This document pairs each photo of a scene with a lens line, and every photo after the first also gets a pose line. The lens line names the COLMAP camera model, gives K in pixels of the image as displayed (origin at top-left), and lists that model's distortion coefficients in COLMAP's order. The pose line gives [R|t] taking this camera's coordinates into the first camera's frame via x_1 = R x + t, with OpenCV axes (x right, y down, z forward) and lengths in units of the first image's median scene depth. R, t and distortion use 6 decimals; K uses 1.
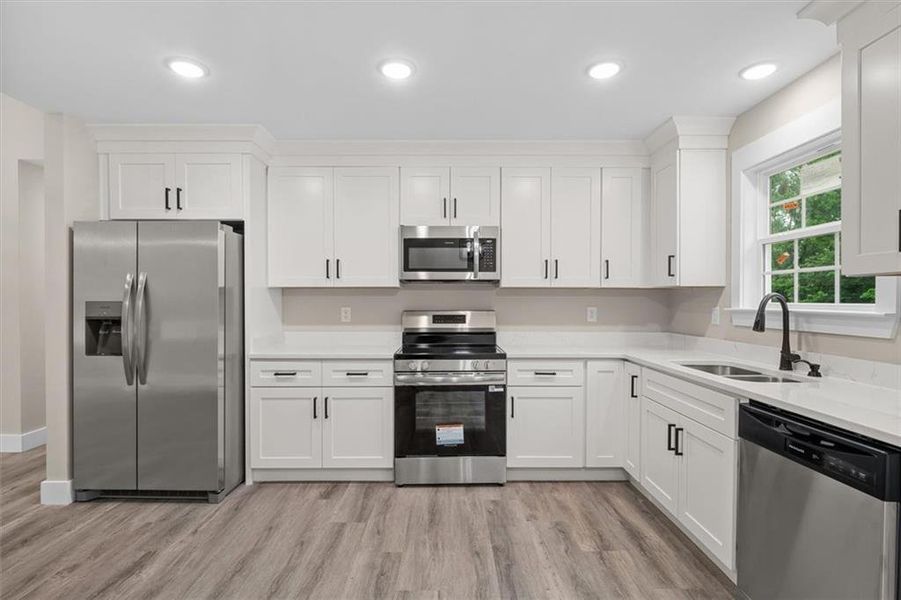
lens RADIAL K [[445.0, 0, 450.5], [0, 445.0, 300.0], [0, 0, 1]] dist [-0.000662, -0.000127]
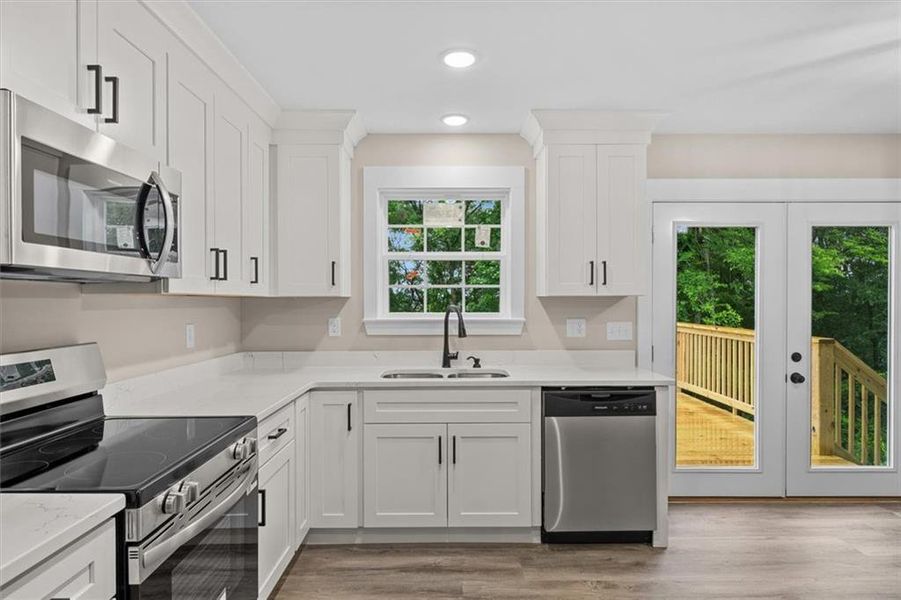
lens RADIAL K [[508.7, 0, 450.5], [0, 508.7, 300.0], [0, 0, 1]] dist [-0.000755, -0.000230]
pose [[-0.003245, -0.001521, 0.999994, -0.641320], [-0.000828, 0.999999, 0.001518, -0.031814], [-0.999994, -0.000823, -0.003246, 0.964815]]
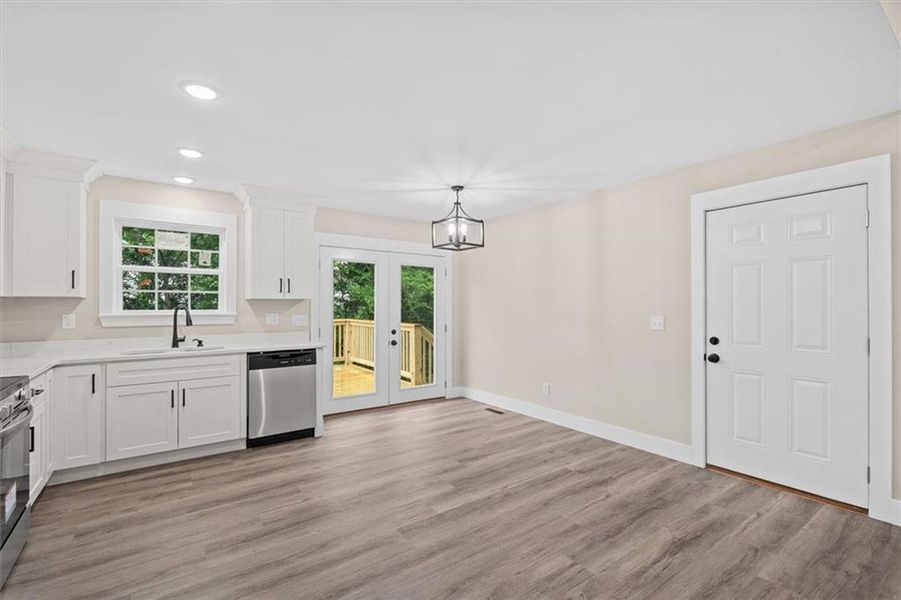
lens RADIAL K [[404.9, 0, 448.2], [0, 404.9, 305.1], [0, 0, 1]] dist [0.022136, -0.013058]
pose [[-0.578198, 0.002089, 0.815894, -1.170950], [-0.002202, 0.999989, -0.004121, -0.009110], [-0.815894, -0.004180, -0.578187, 1.022656]]
